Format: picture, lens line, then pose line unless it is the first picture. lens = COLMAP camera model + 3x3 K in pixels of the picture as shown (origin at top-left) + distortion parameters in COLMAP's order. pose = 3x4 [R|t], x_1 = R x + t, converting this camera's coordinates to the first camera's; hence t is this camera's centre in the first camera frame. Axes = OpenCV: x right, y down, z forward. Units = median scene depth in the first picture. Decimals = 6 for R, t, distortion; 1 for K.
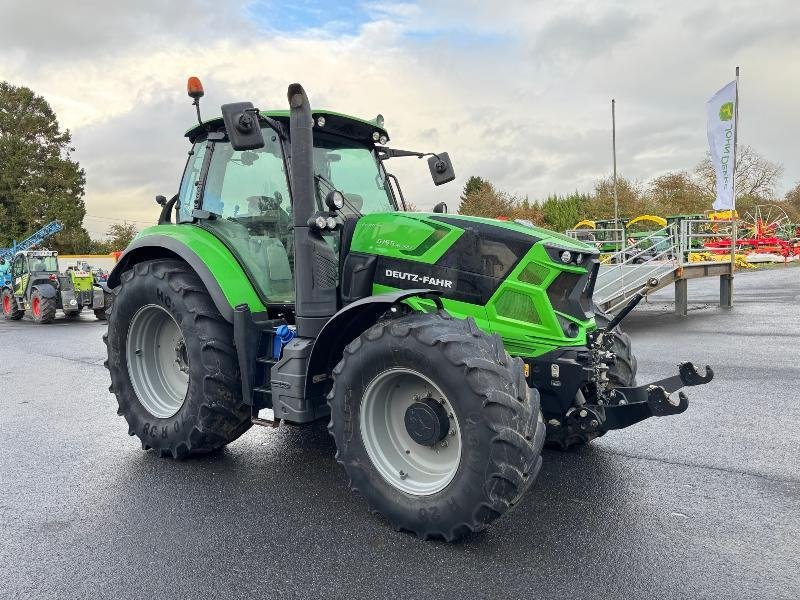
lens RADIAL K [[555.7, 0, 398.6], [0, 555.7, 300.0], [0, 0, 1]] dist [0.089534, -0.125824]
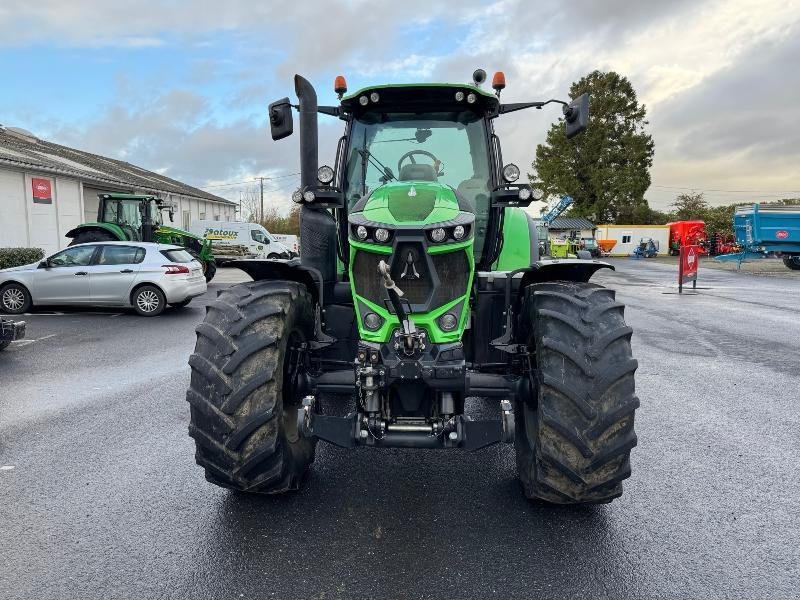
lens RADIAL K [[562.2, 0, 401.0], [0, 562.2, 290.4], [0, 0, 1]] dist [0.066777, -0.130055]
pose [[0.503983, 0.118547, -0.855539, 0.133392], [-0.088546, 0.992409, 0.085352, -0.008738], [0.859163, 0.032739, 0.510654, 0.082293]]
